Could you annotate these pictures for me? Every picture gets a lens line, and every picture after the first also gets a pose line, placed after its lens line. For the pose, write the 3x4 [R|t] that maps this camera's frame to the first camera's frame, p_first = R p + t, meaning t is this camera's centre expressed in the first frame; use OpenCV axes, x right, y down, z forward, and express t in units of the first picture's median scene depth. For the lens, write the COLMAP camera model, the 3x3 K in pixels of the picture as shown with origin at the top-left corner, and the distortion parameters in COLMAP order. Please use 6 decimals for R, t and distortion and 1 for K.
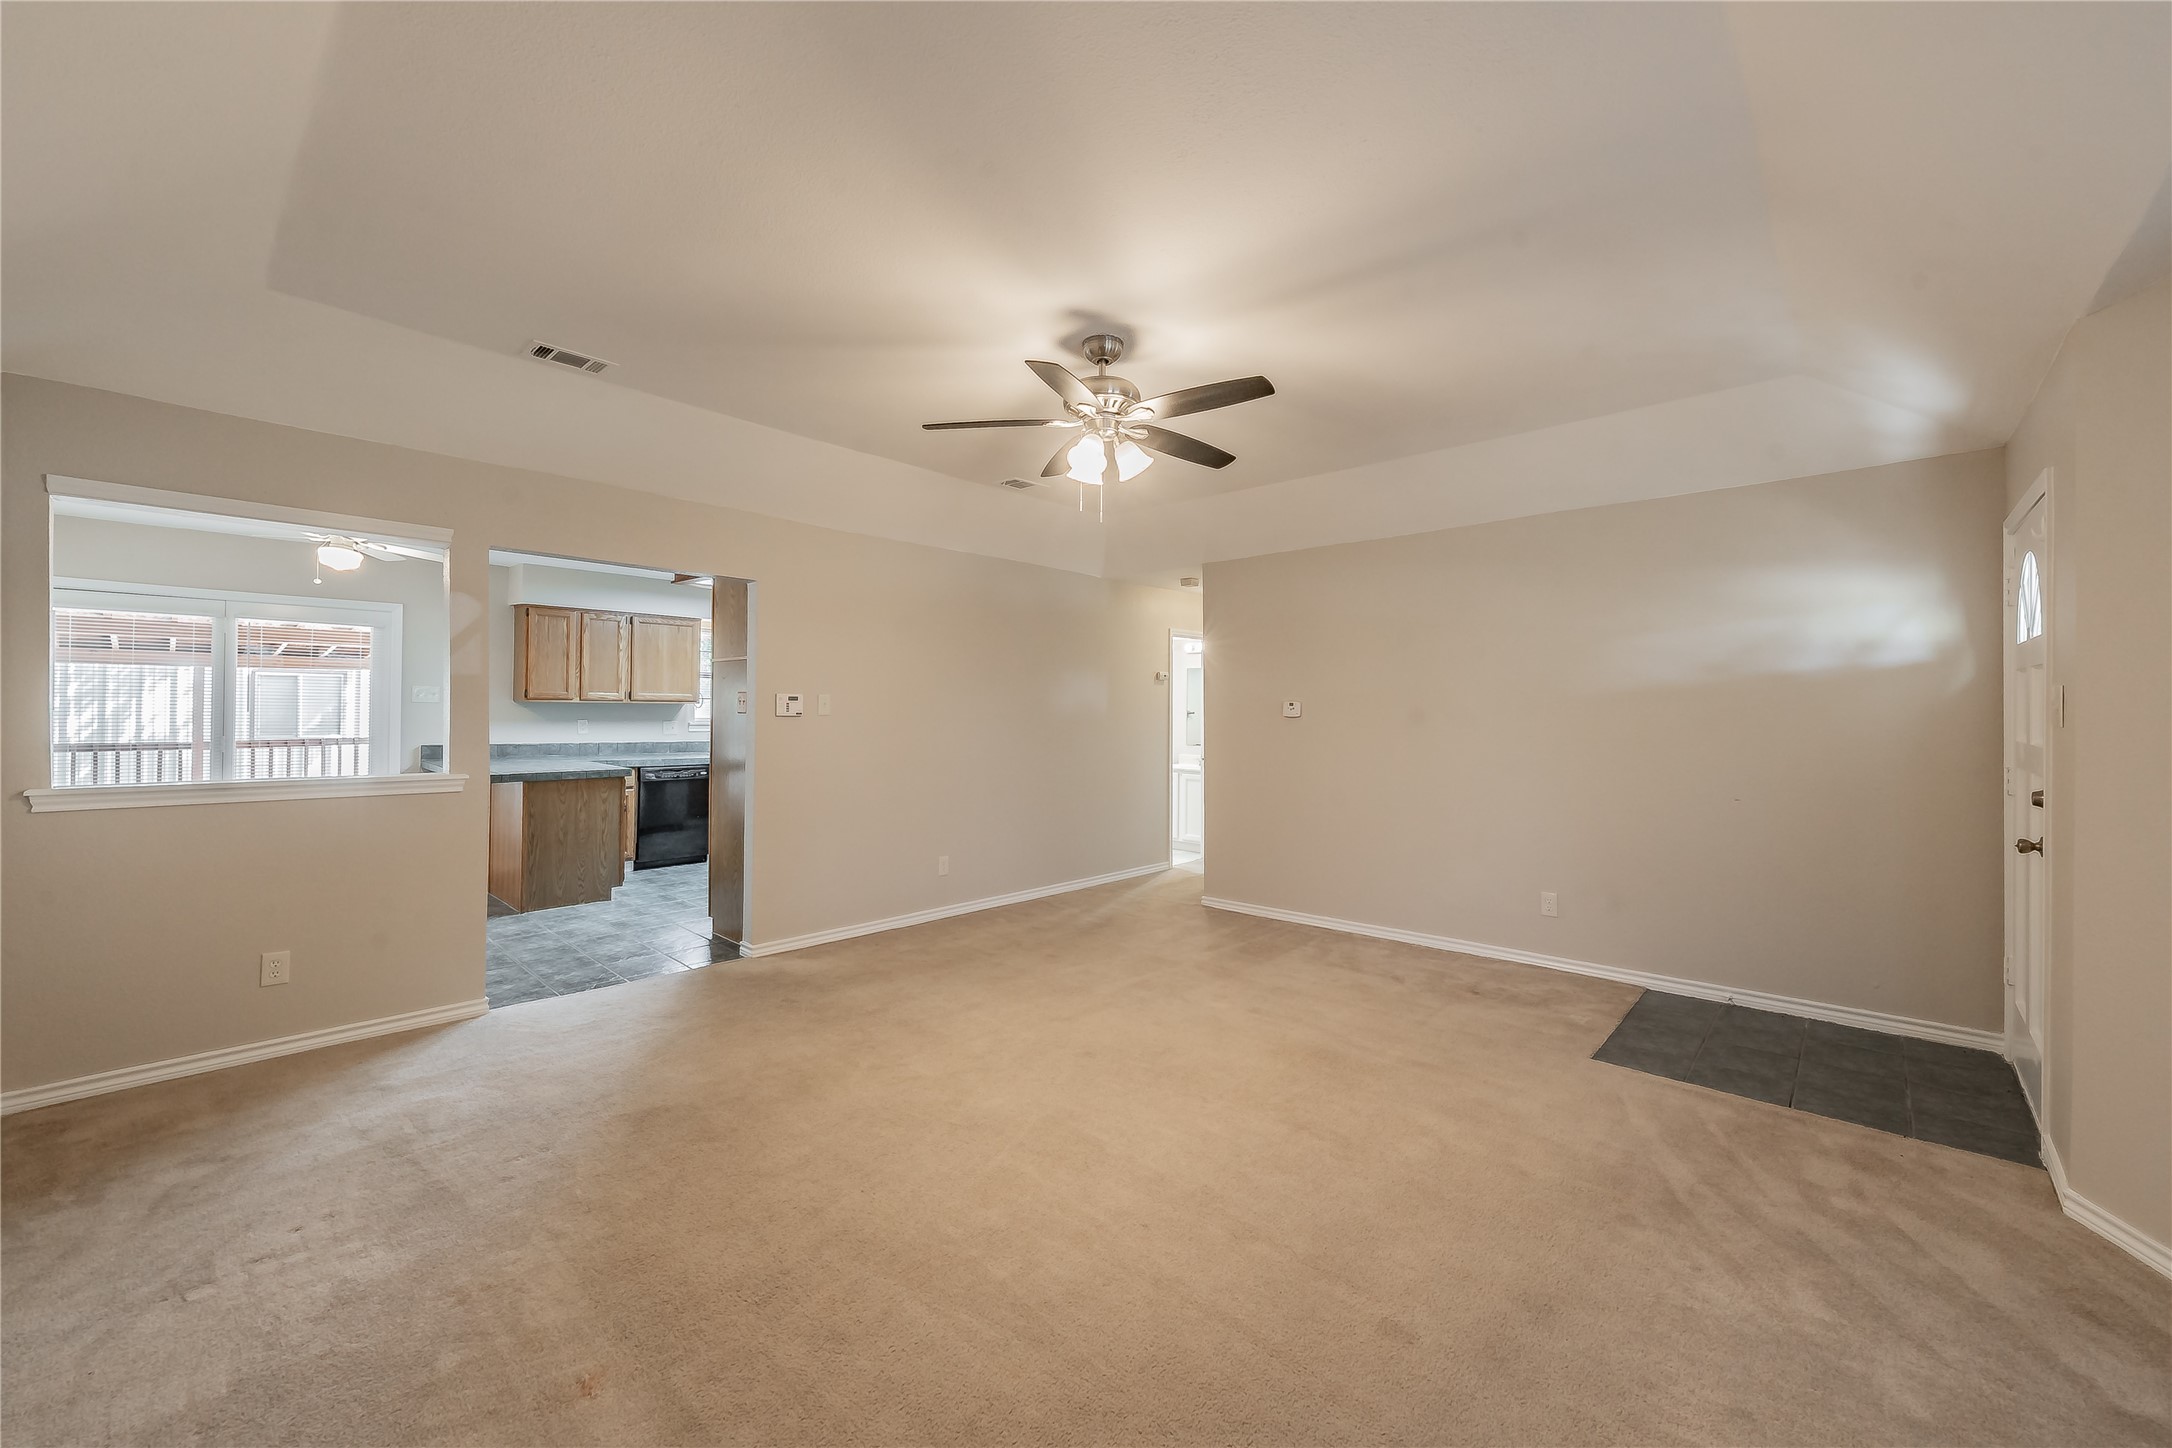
lens RADIAL K [[811.1, 0, 1053.5], [0, 811.1, 696.7], [0, 0, 1]] dist [-0.004577, -0.000162]
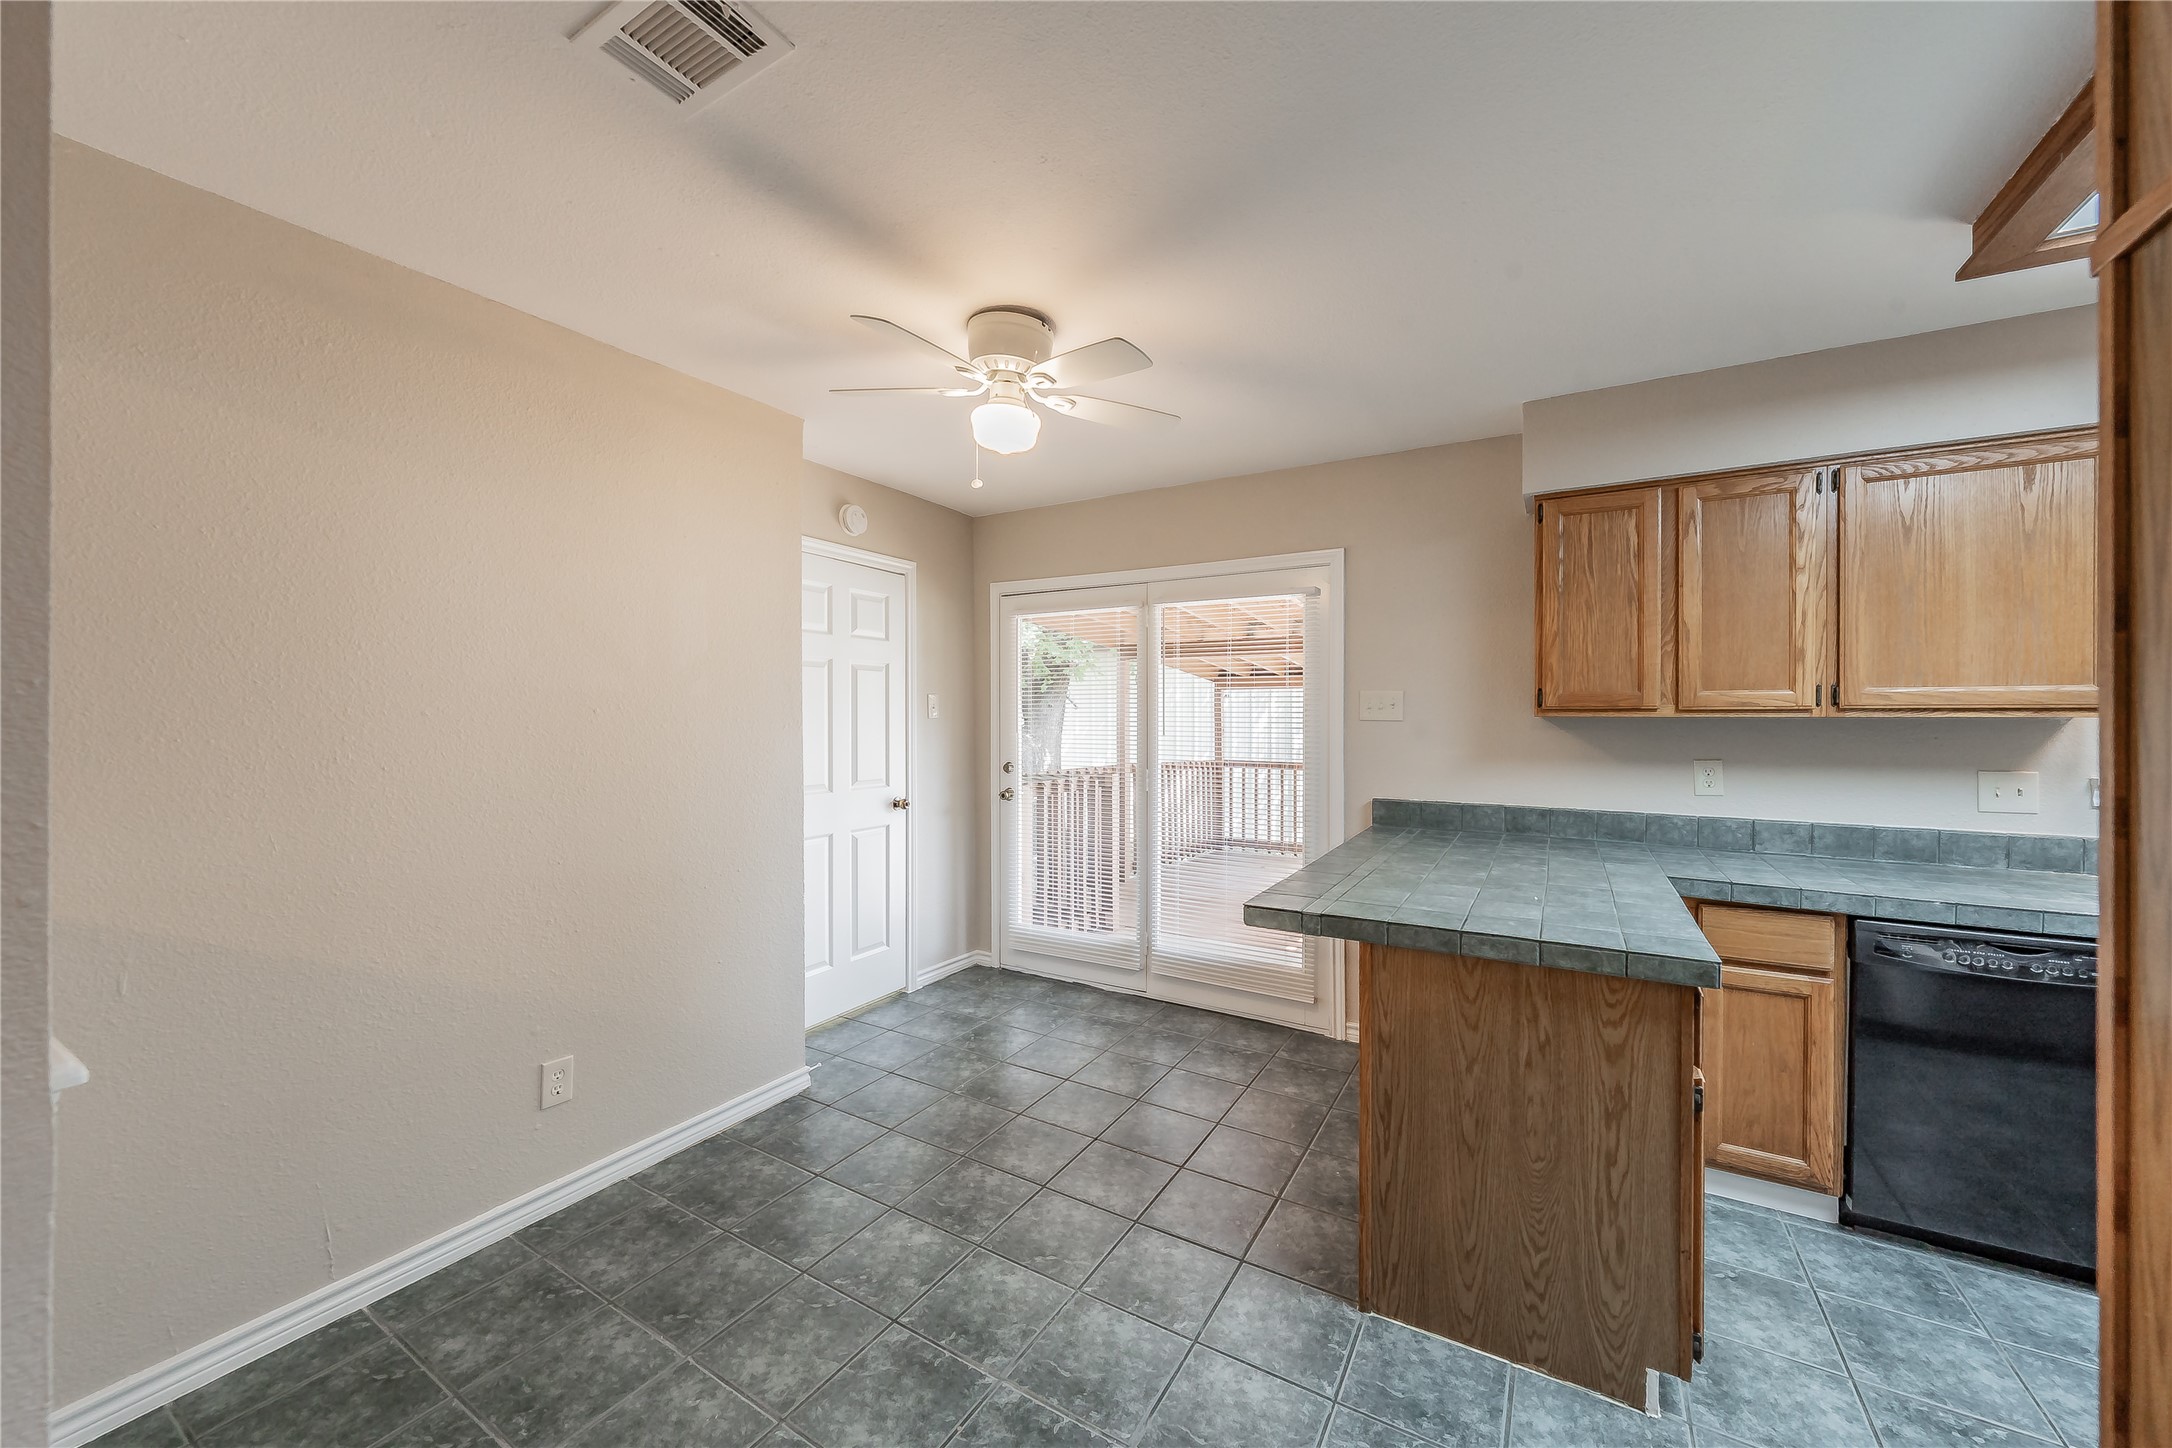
lens RADIAL K [[811.1, 0, 1084.7], [0, 811.1, 717.6], [0, 0, 1]] dist [-0.004577, -0.000162]
pose [[0.212674, -0.012003, -0.977050, -0.260236], [0.011475, 0.999886, -0.009786, 0.007779], [0.977056, -0.009131, 0.212787, 0.630524]]
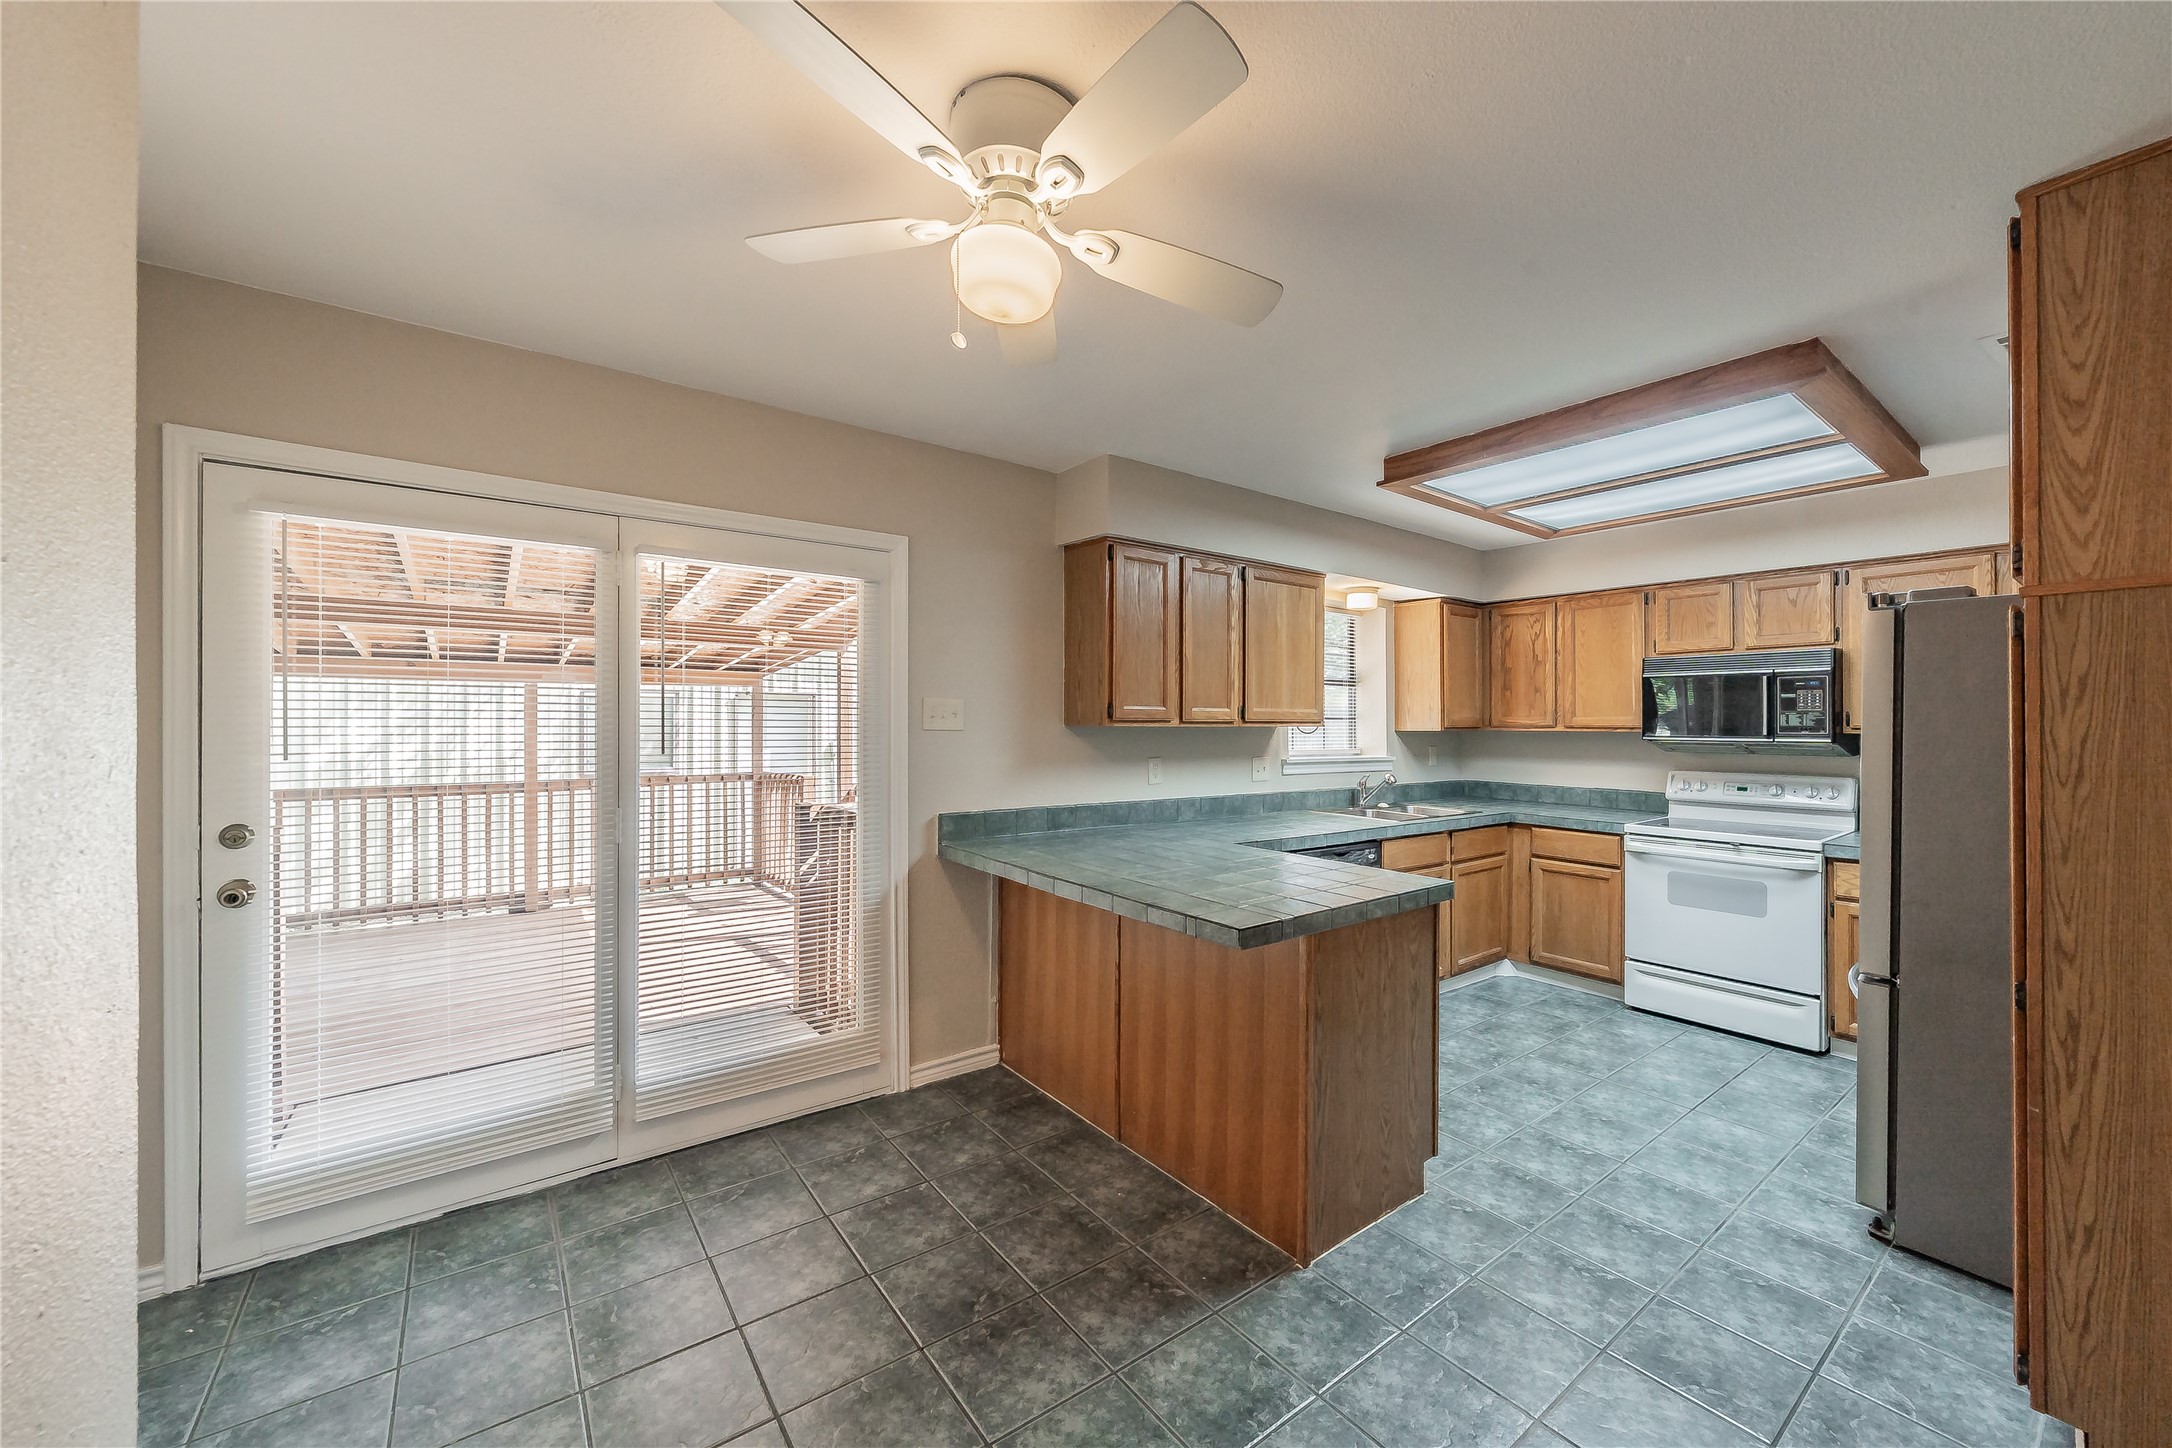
lens RADIAL K [[811.1, 0, 1138.7], [0, 811.1, 722.0], [0, 0, 1]] dist [-0.004577, -0.000162]
pose [[0.988242, -0.008645, -0.152656, -0.526437], [0.009732, 0.999932, 0.006379, 0.000405], [0.152591, -0.007790, 0.988259, 0.469985]]
